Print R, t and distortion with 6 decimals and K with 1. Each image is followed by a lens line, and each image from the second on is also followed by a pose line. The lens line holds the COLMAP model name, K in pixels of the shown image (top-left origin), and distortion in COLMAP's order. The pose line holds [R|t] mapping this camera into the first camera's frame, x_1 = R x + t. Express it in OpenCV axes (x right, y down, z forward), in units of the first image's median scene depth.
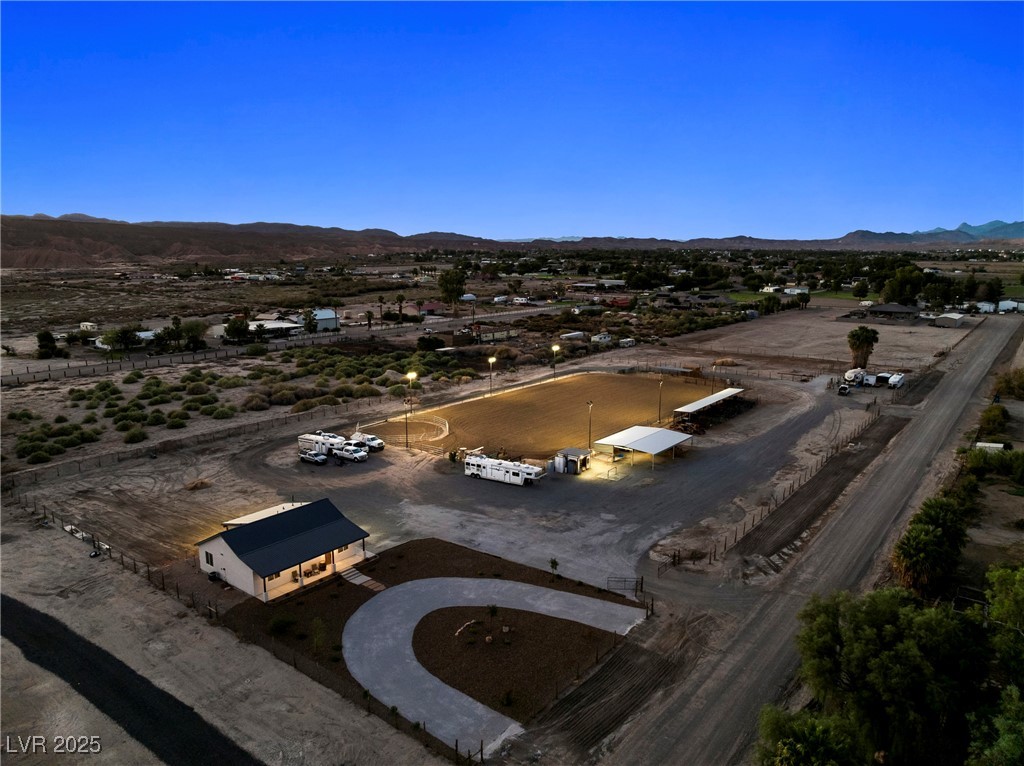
lens RADIAL K [[720.0, 0, 512.0], [0, 720.0, 383.0], [0, 0, 1]] dist [-0.041943, 0.001147]
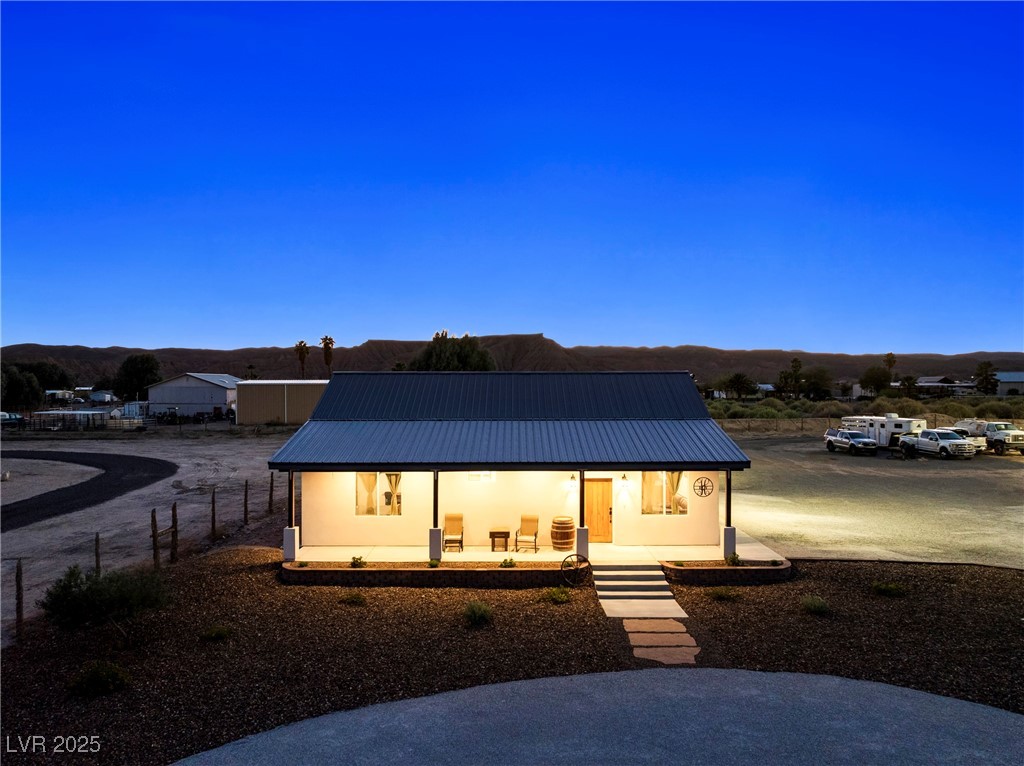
lens RADIAL K [[720.0, 0, 512.0], [0, 720.0, 383.0], [0, 0, 1]] dist [-0.041943, 0.001147]
pose [[0.606953, -0.006049, -0.794714, -0.039487], [-0.141677, 0.983130, -0.115687, 0.182676], [0.782007, 0.182809, 0.595857, 0.632268]]
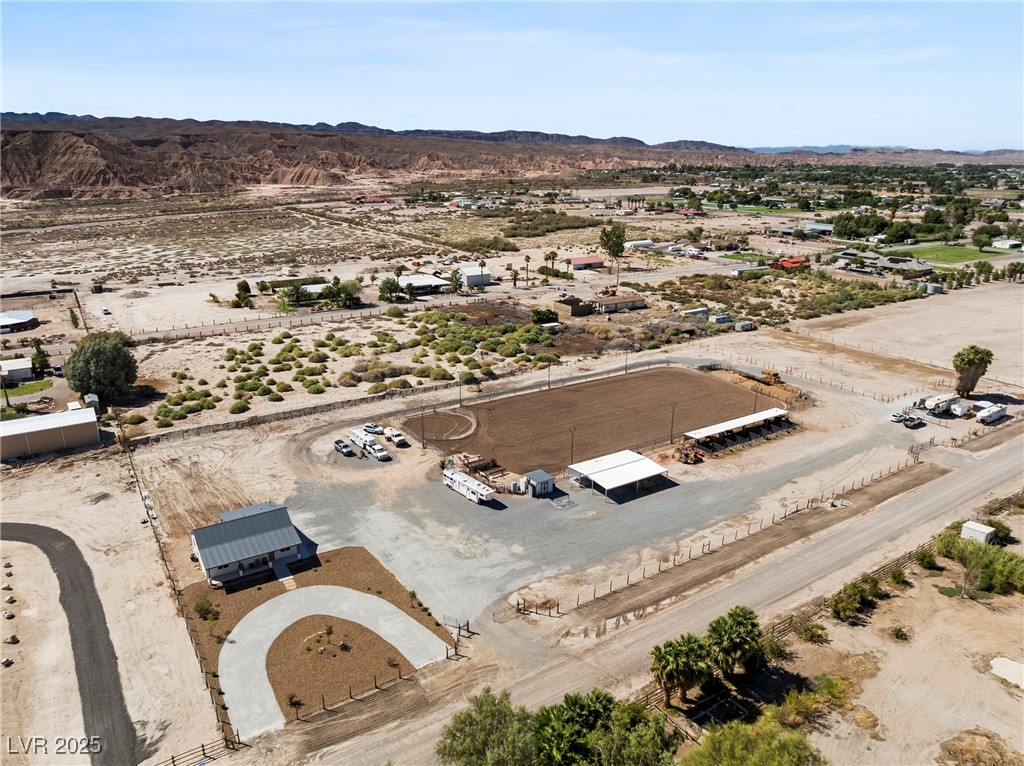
lens RADIAL K [[720.0, 0, 512.0], [0, 720.0, 383.0], [0, 0, 1]] dist [-0.041943, 0.001147]
pose [[0.944995, 0.101322, -0.310994, 0.445213], [-0.062978, 0.989383, 0.130976, -0.225143], [0.320963, -0.104186, 0.941344, -0.071137]]
